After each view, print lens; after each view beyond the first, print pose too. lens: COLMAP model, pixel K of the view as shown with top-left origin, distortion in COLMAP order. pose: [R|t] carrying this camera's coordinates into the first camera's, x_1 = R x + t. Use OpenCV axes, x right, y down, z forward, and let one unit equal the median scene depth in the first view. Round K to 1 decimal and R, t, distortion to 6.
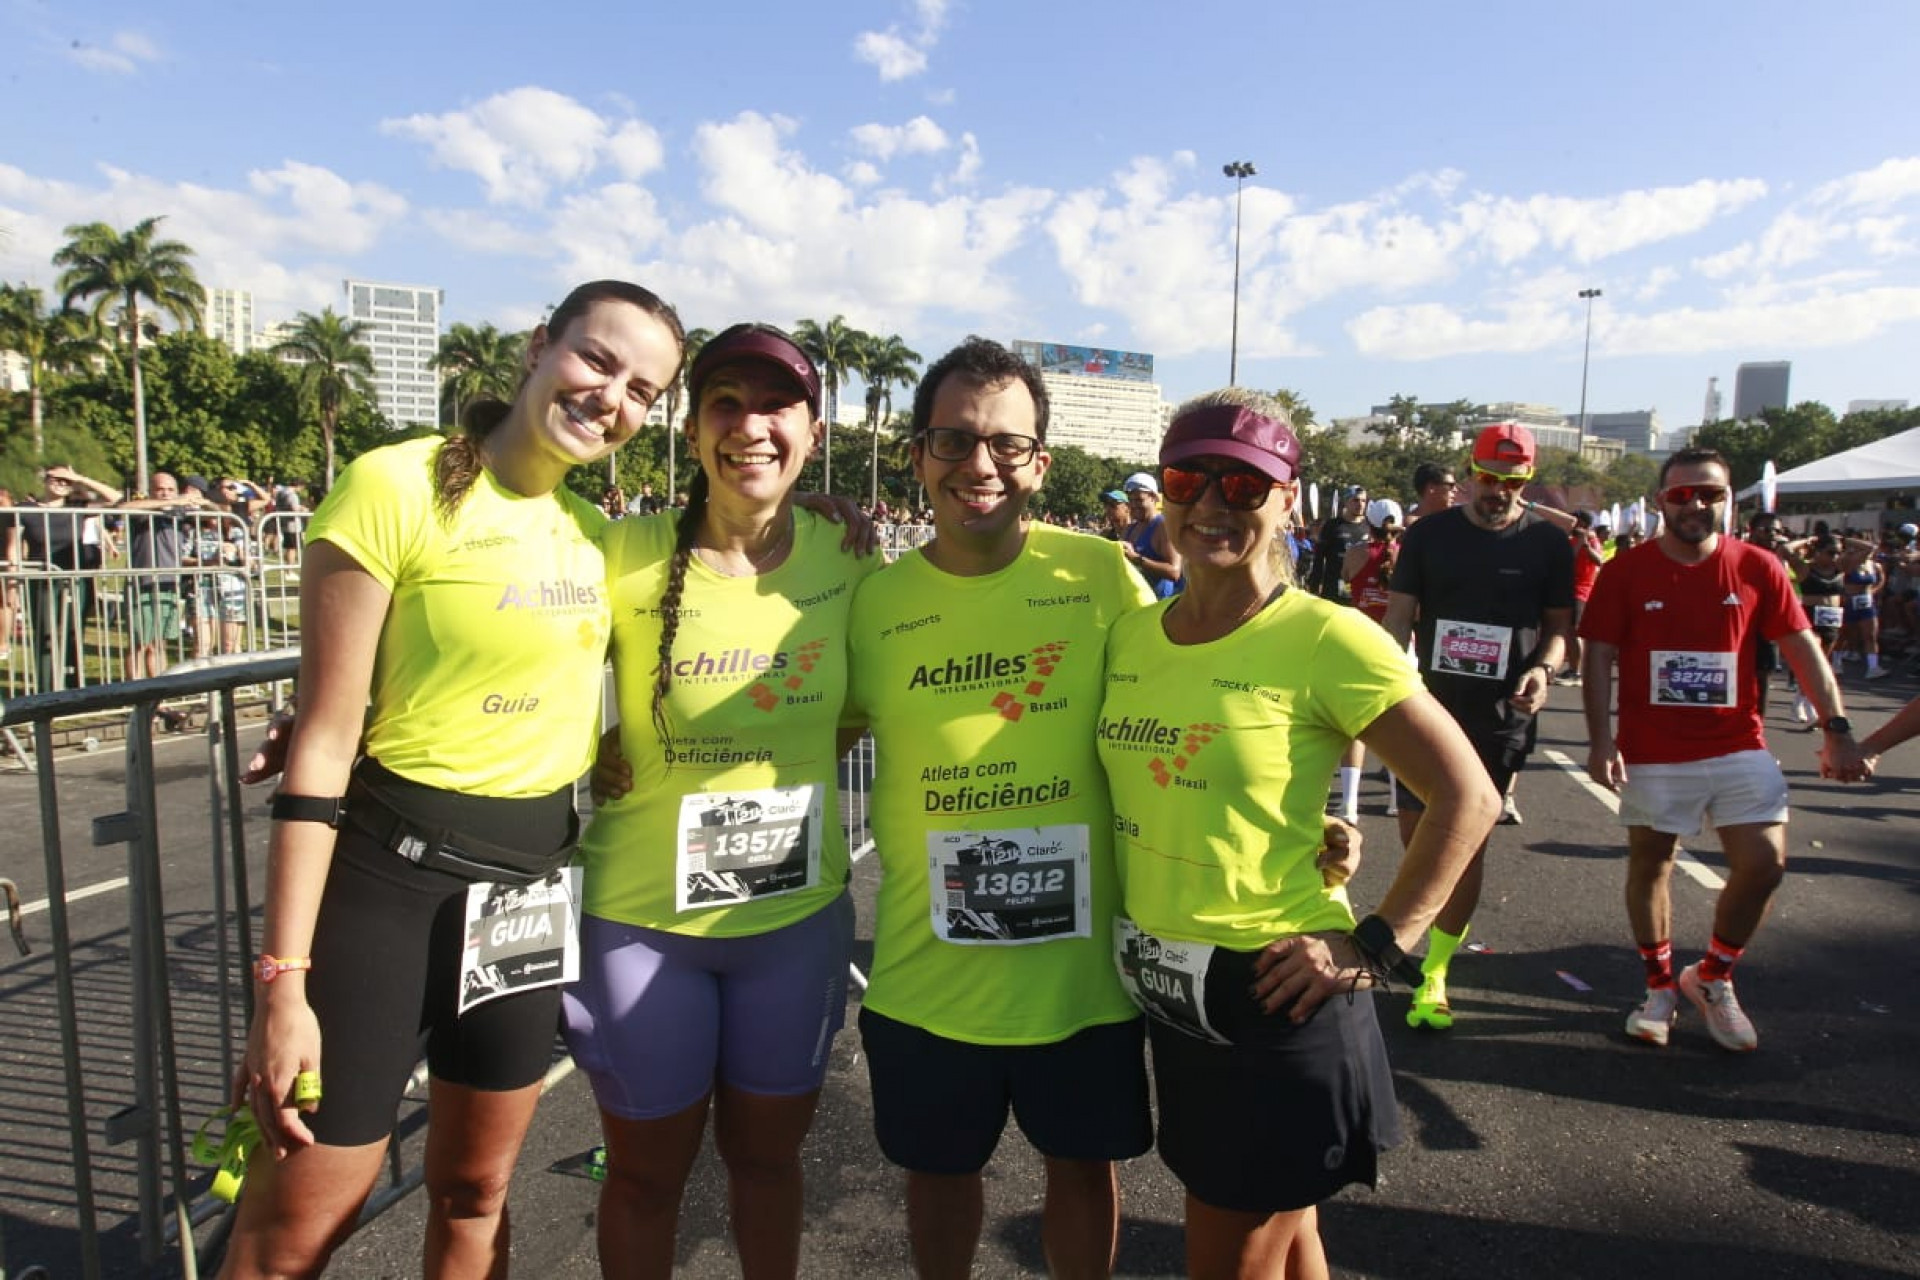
lens RADIAL K [[1116.0, 0, 954.4], [0, 1116.0, 650.2], [0, 0, 1]] dist [-0.060318, 0.029810]
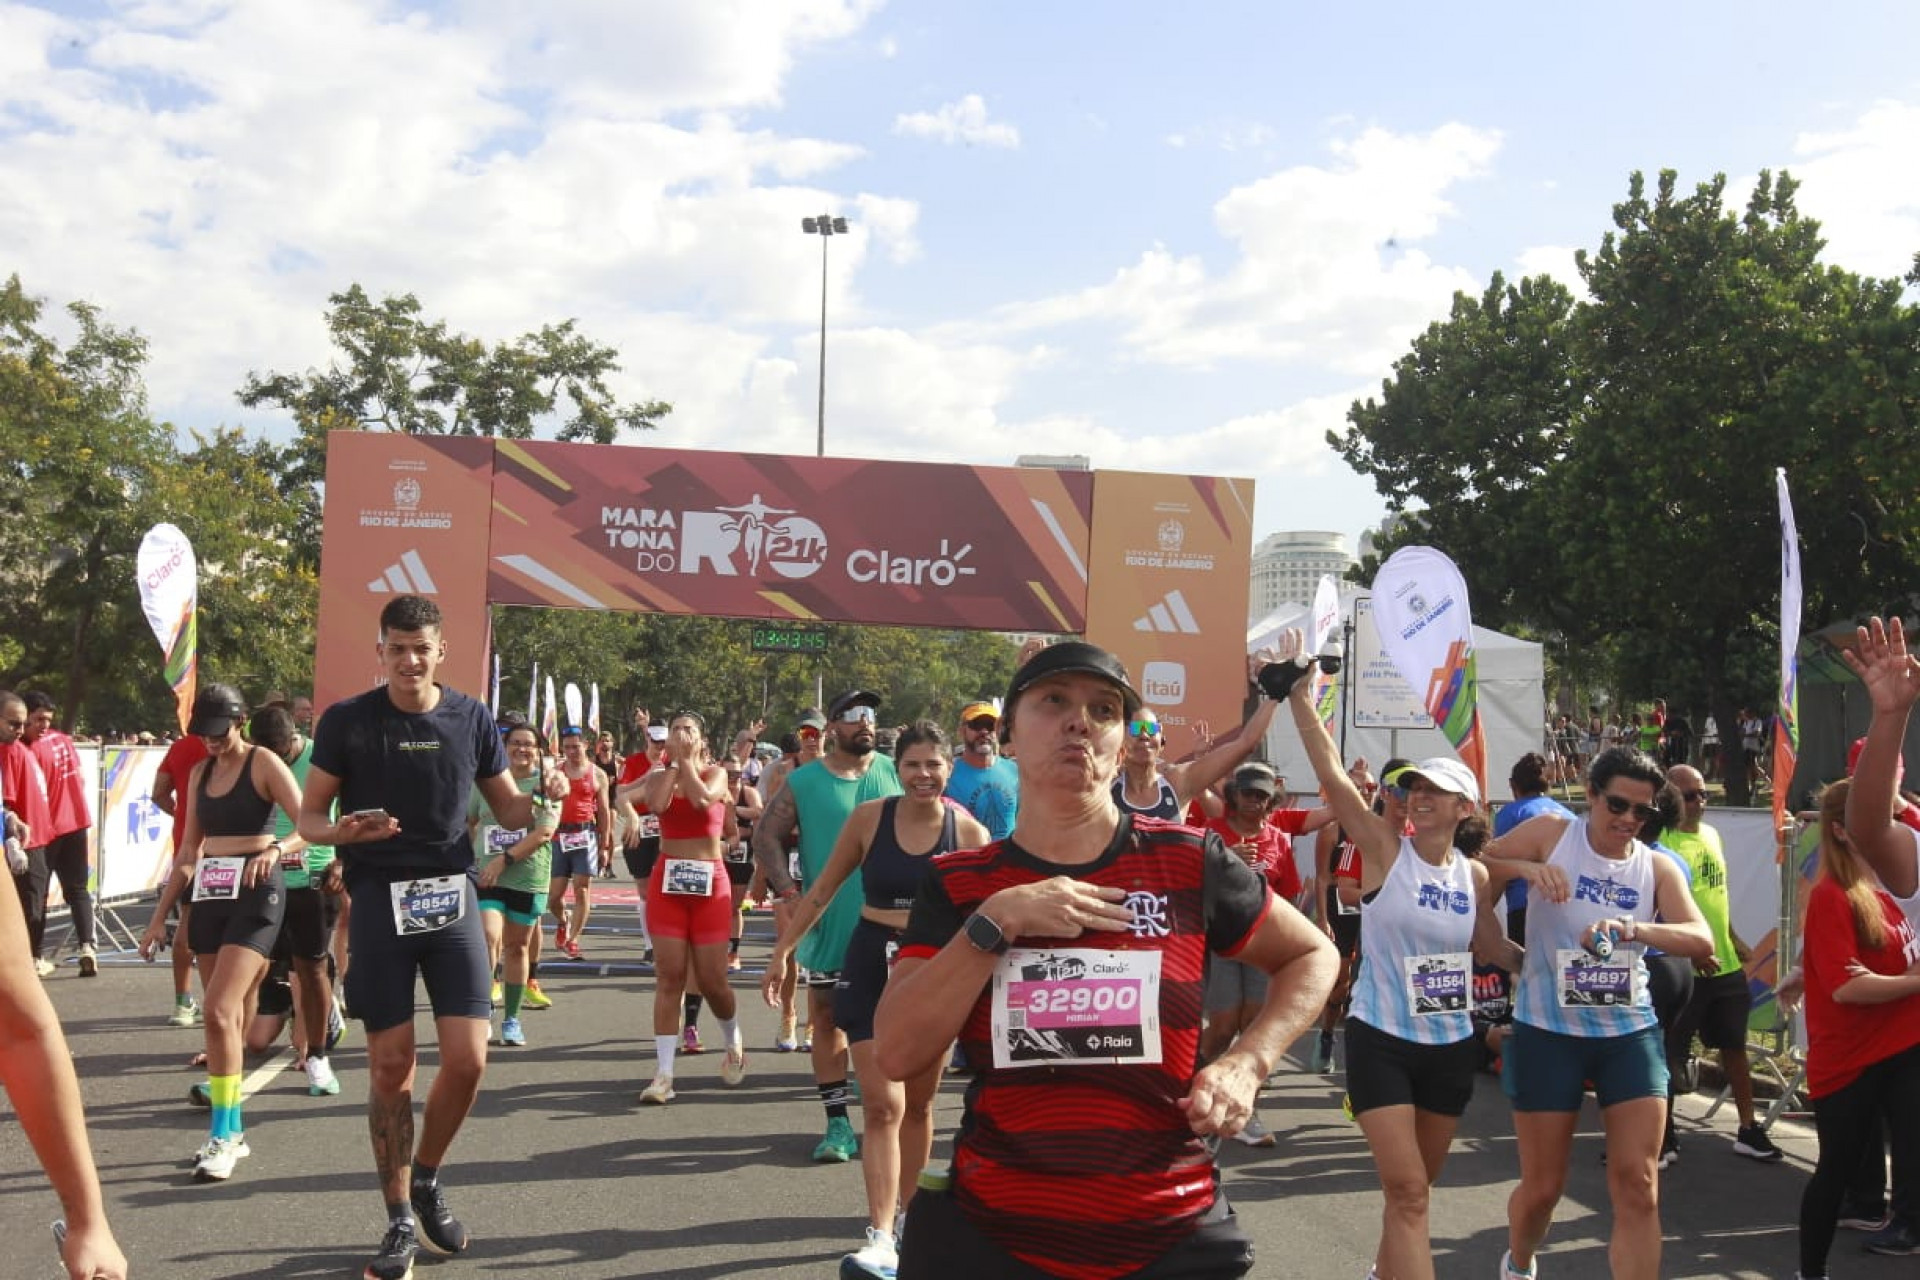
lens RADIAL K [[2073.8, 0, 960.0], [0, 2073.8, 640.0], [0, 0, 1]] dist [-0.002962, -0.006482]
pose [[0.823598, 0.023248, 0.566697, 0.230369], [0.069145, 0.987591, -0.141004, -0.047163], [-0.562943, 0.155315, 0.811771, 0.485168]]
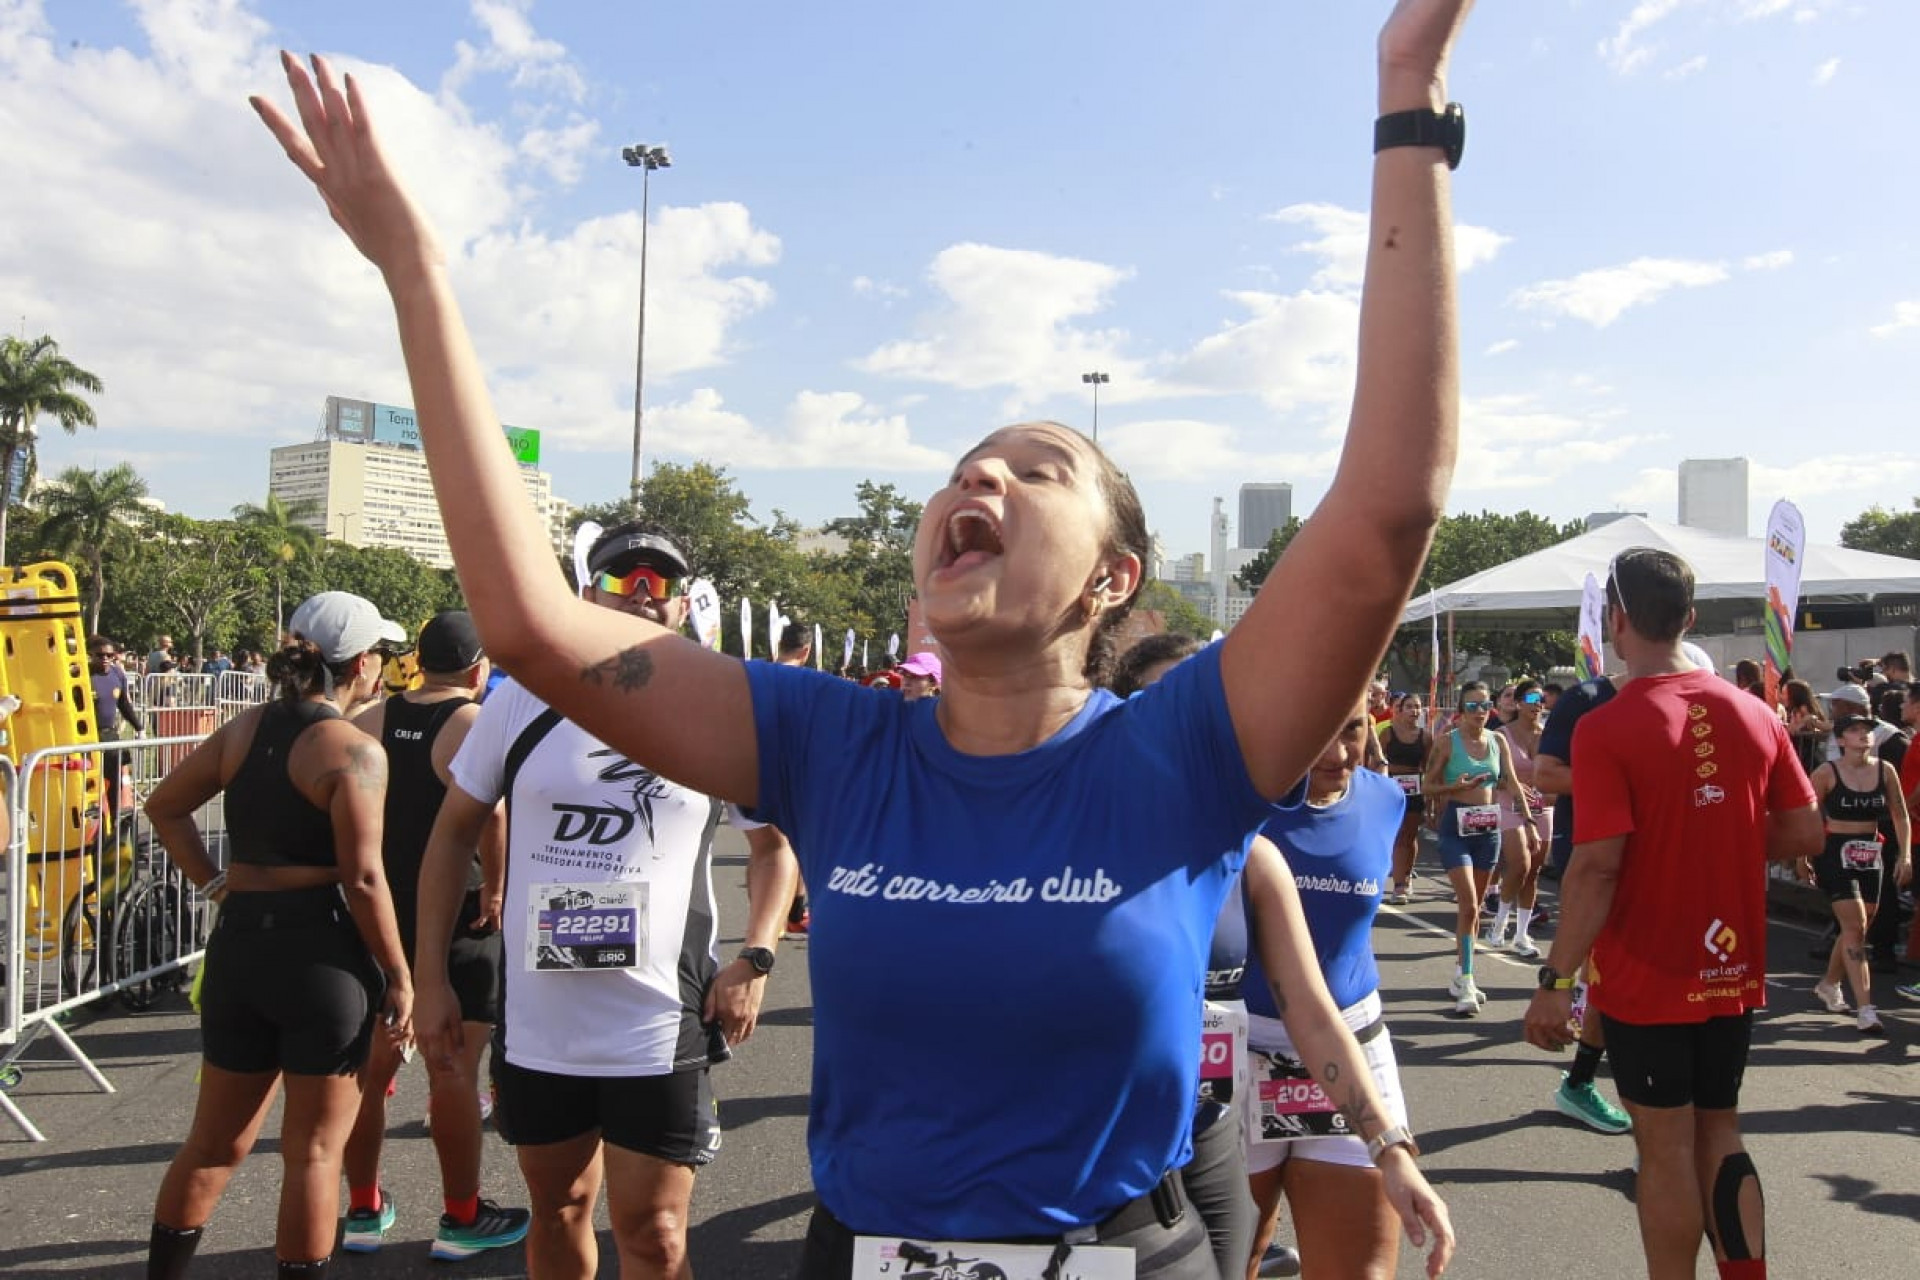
lens RADIAL K [[1502.0, 0, 960.0], [0, 1502.0, 640.0], [0, 0, 1]] dist [-0.008027, -0.001388]
pose [[0.908598, 0.012304, 0.417490, 0.063842], [0.043171, 0.991445, -0.123176, -0.014449], [-0.415434, 0.129941, 0.900295, 0.143792]]
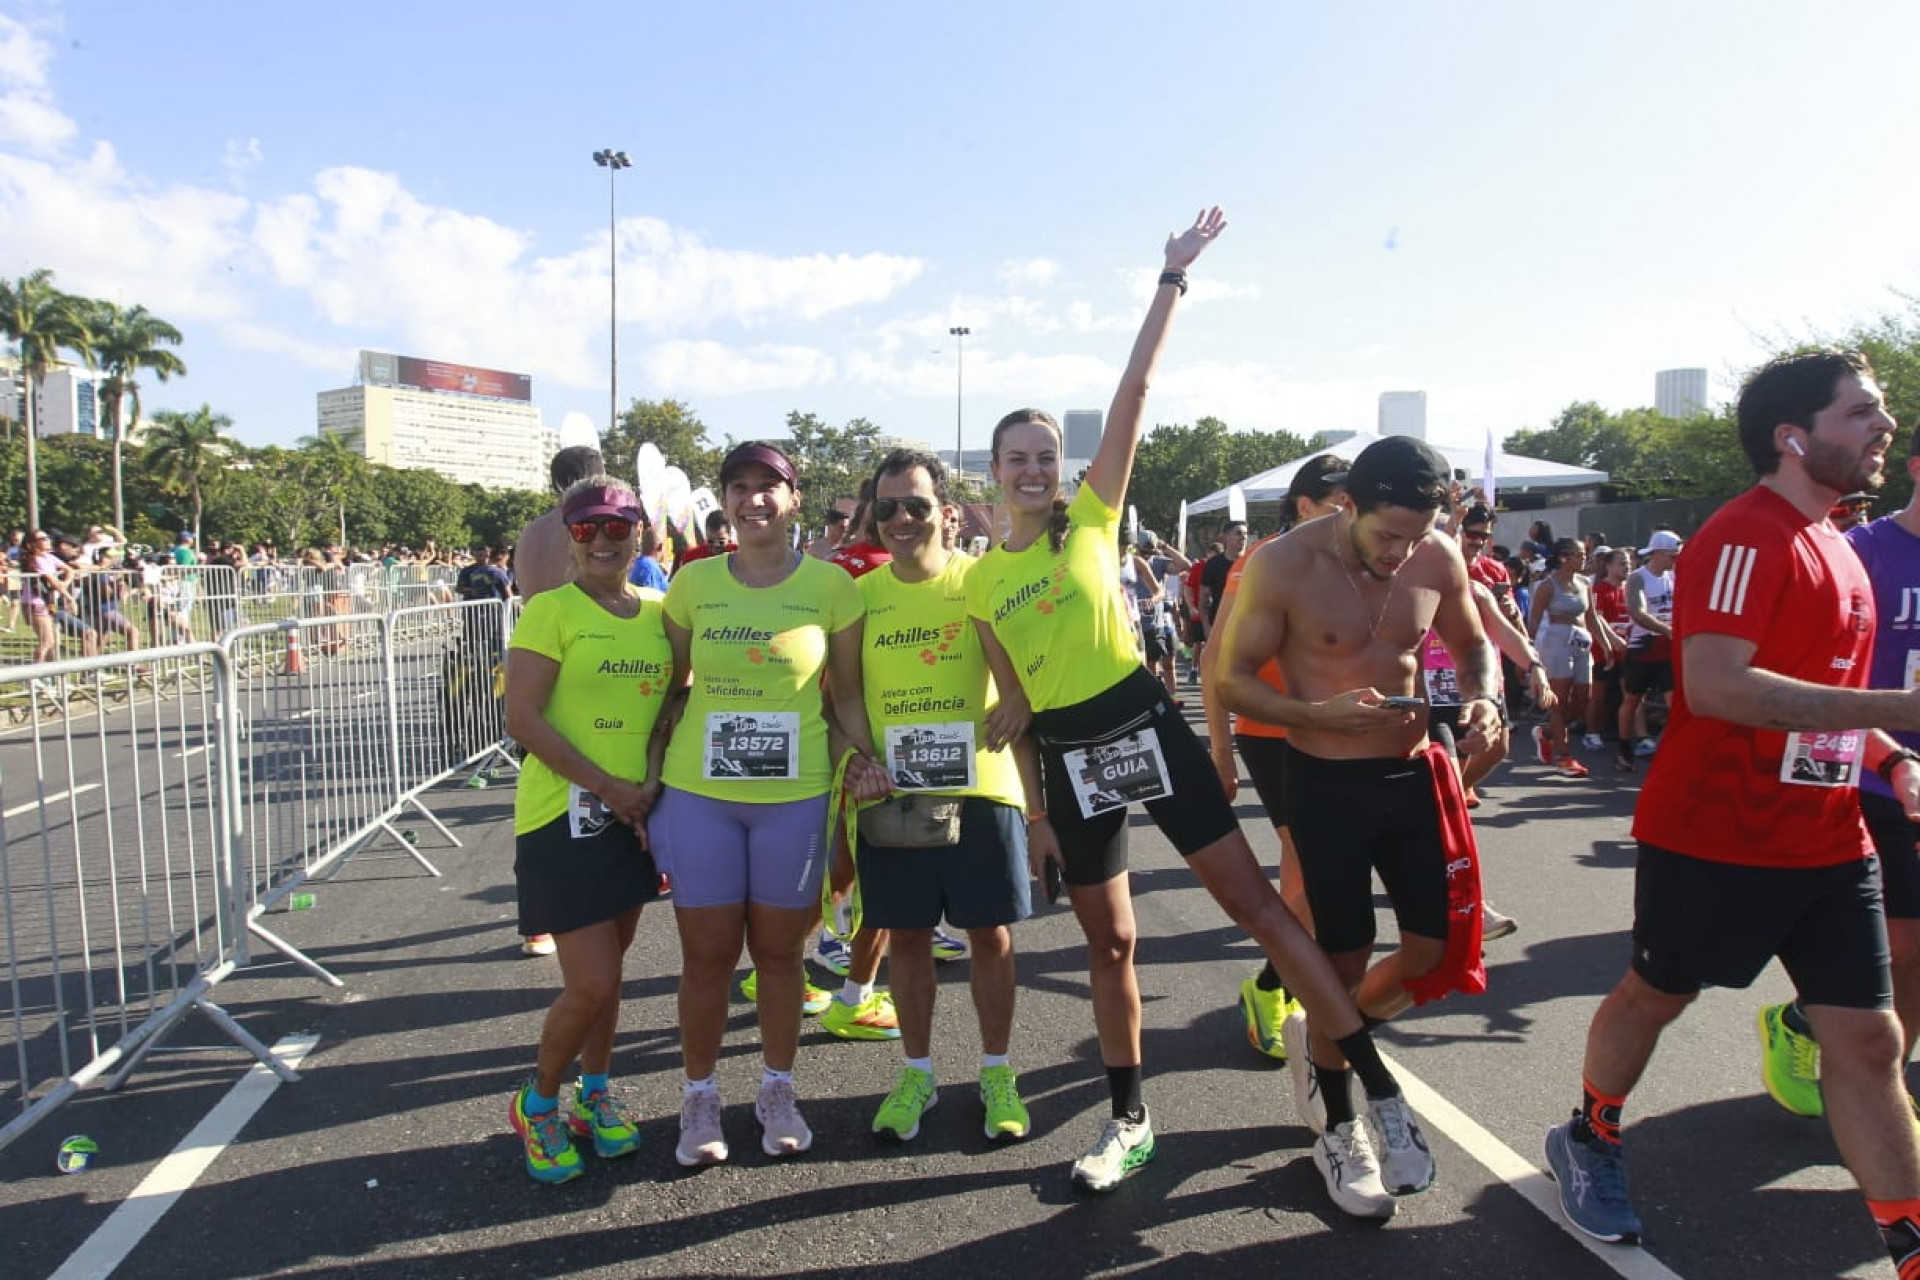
lens RADIAL K [[1115.6, 0, 960.0], [0, 1115.6, 640.0], [0, 0, 1]] dist [-0.055736, 0.026476]
pose [[0.865877, -0.053498, 0.497388, 0.052817], [0.072946, 0.997141, -0.019738, -0.014814], [-0.494910, 0.053373, 0.867304, 0.147515]]
